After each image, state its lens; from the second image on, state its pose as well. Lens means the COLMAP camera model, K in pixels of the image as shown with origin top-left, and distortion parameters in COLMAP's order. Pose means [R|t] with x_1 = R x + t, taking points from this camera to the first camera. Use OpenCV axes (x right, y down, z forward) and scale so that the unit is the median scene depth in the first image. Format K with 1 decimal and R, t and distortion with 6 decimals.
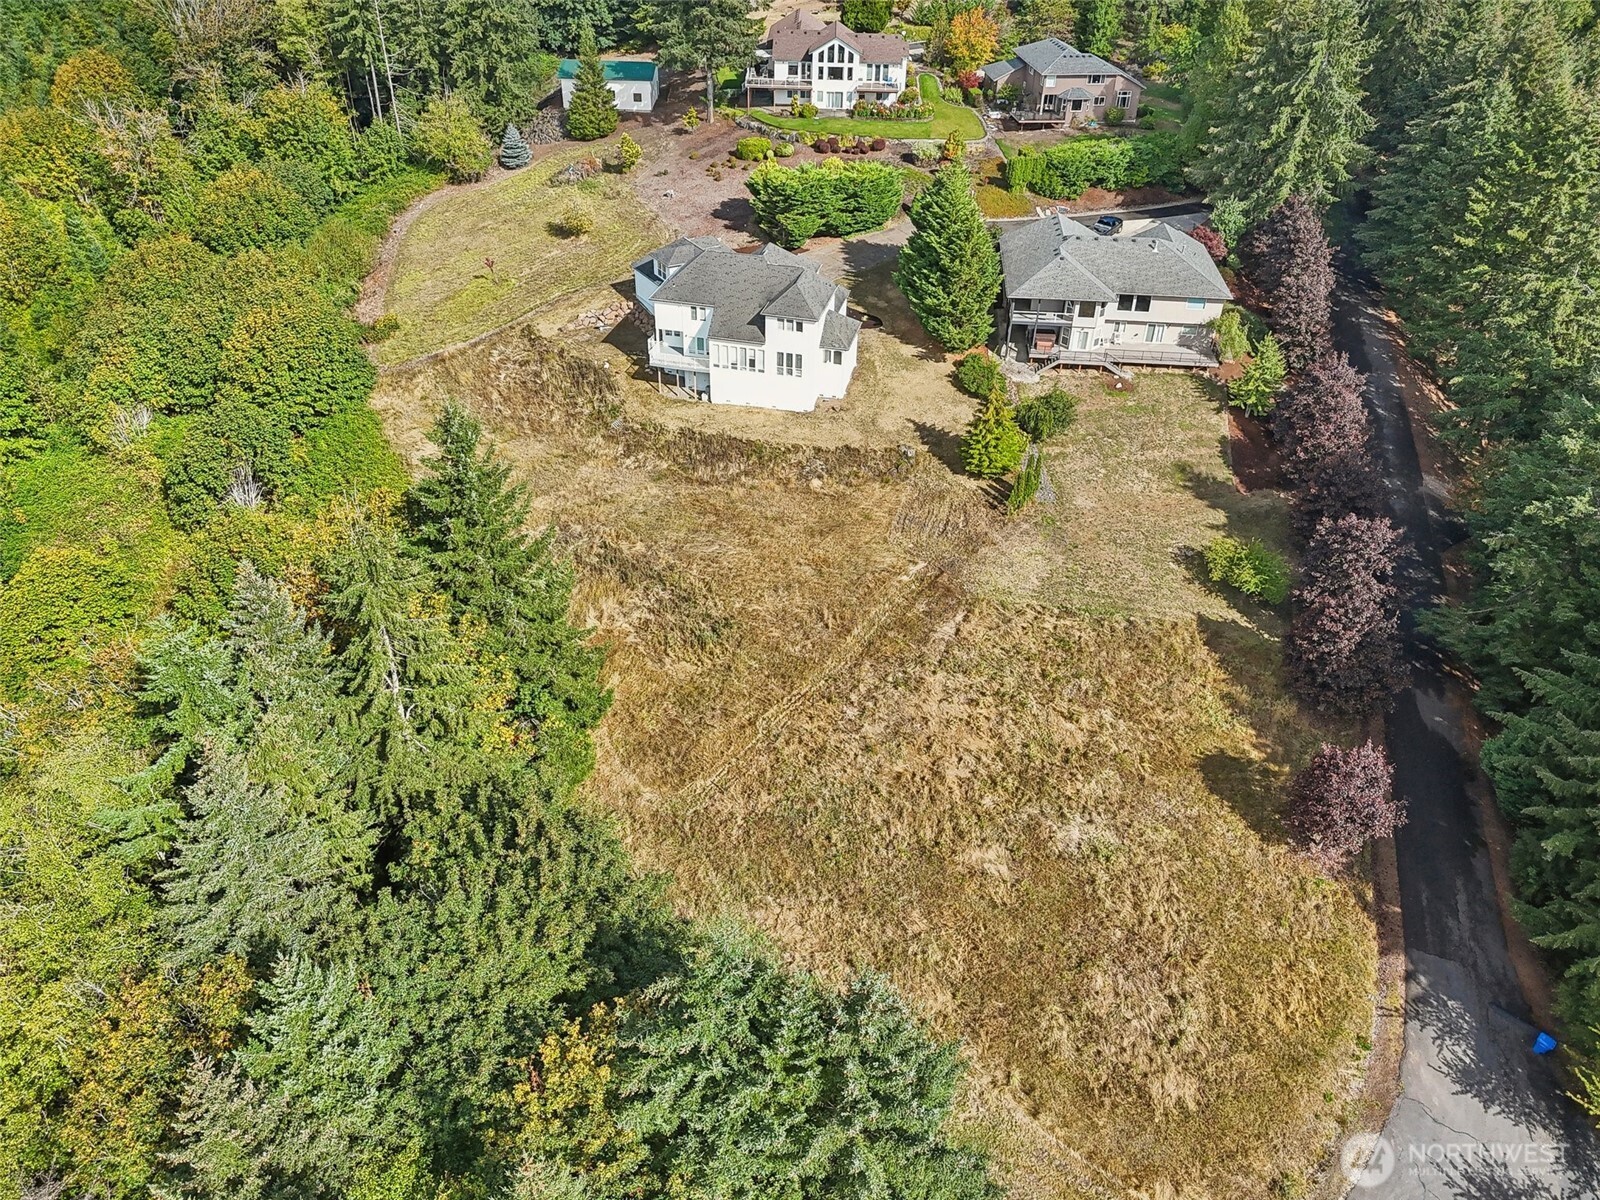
lens RADIAL K [[1200.6, 0, 800.0], [0, 1200.6, 600.0], [0, 0, 1]] dist [0.079888, -0.079819]
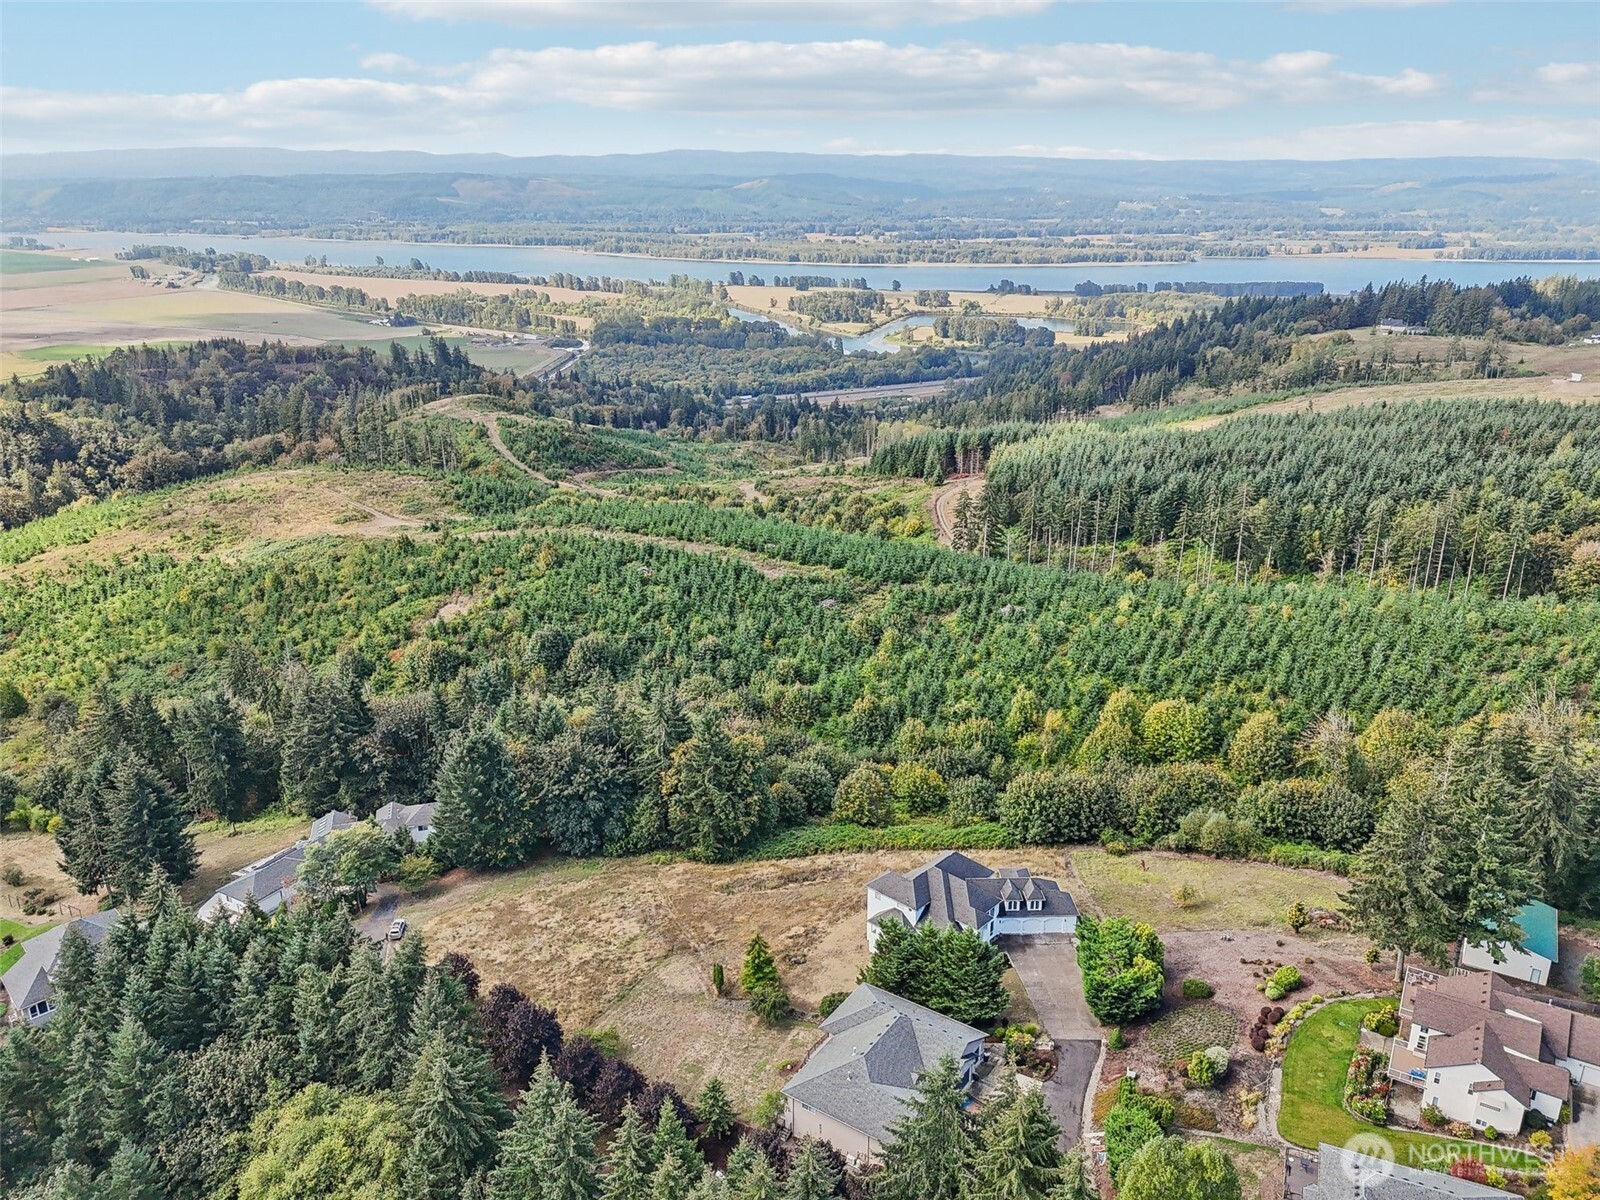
lens RADIAL K [[1200.6, 0, 800.0], [0, 1200.6, 600.0], [0, 0, 1]] dist [0.079888, -0.079819]
pose [[-0.488881, 0.240846, -0.838444, 1.246810], [-0.511410, 0.699519, 0.499132, -1.193203], [0.706721, 0.672805, -0.218810, 0.979871]]
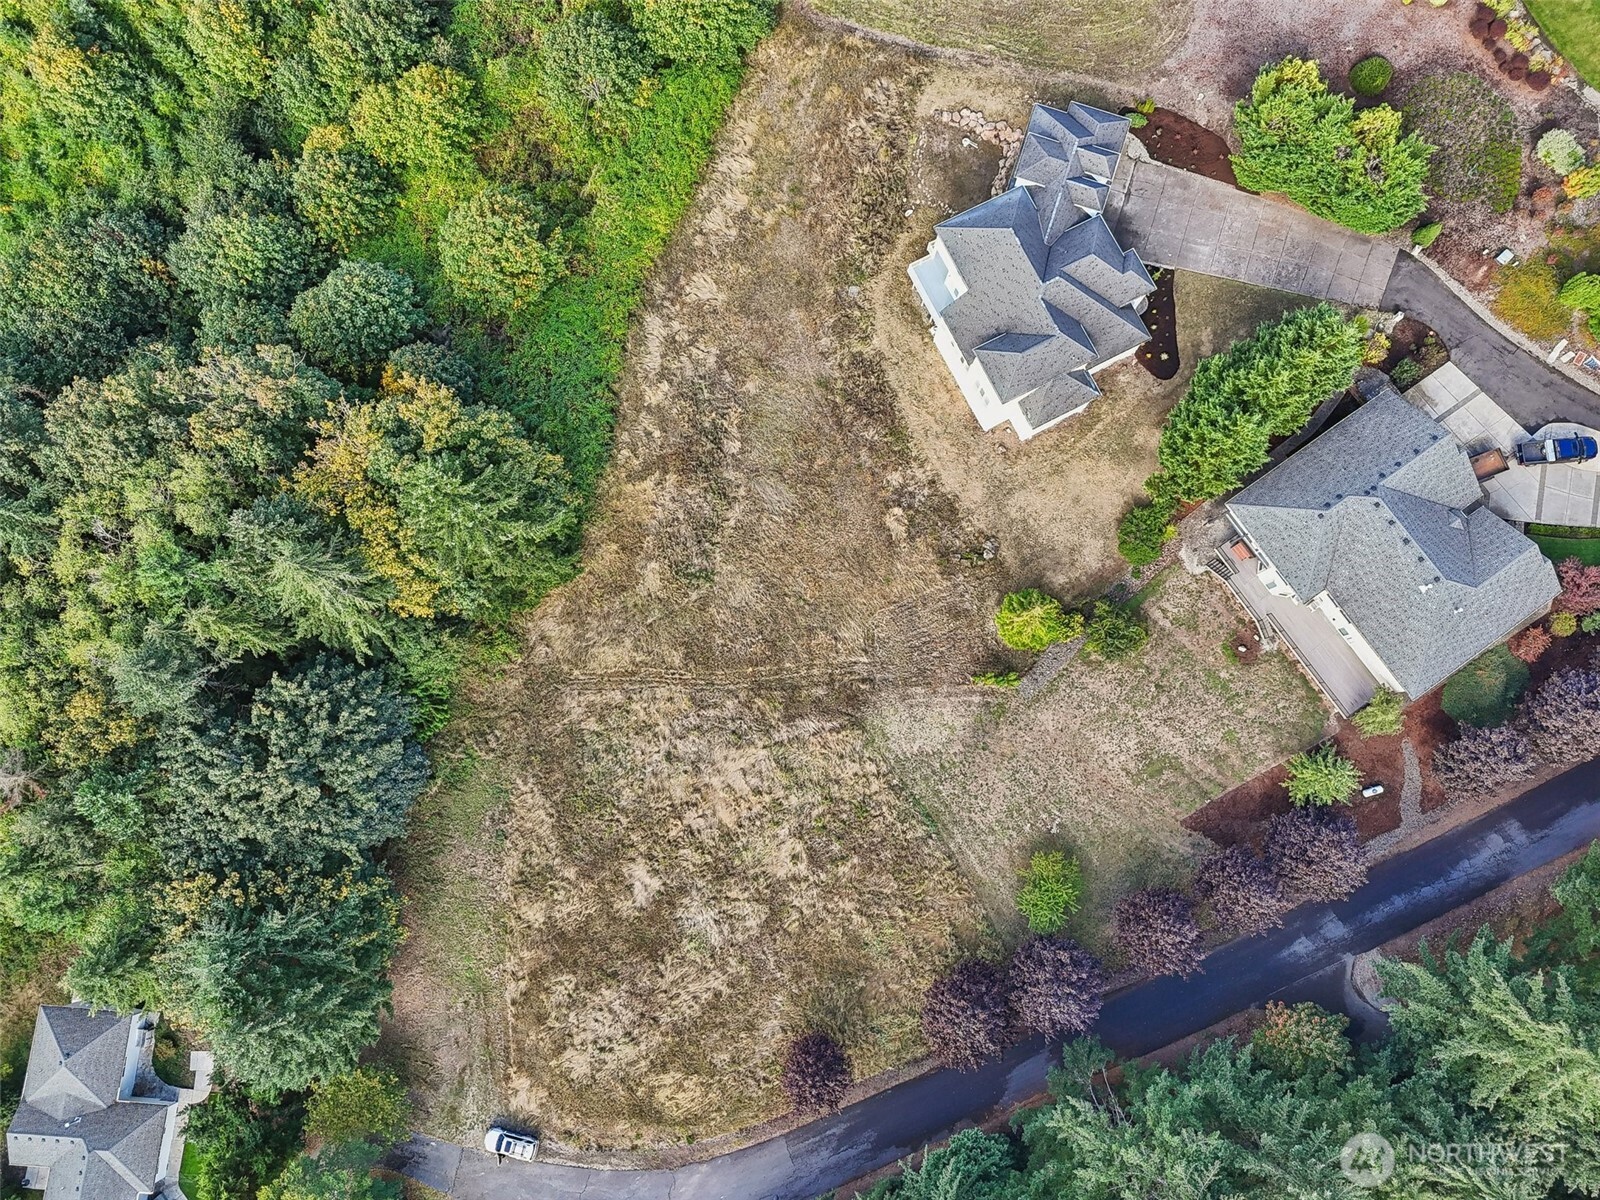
lens RADIAL K [[1263.0, 0, 798.8], [0, 1263.0, 571.2], [0, 0, 1]] dist [0.159792, -0.340914]
pose [[0.646162, 0.745855, -0.161788, 0.163018], [-0.424645, 0.527496, 0.735816, -0.795848], [0.634154, -0.406754, 0.657571, 0.174073]]
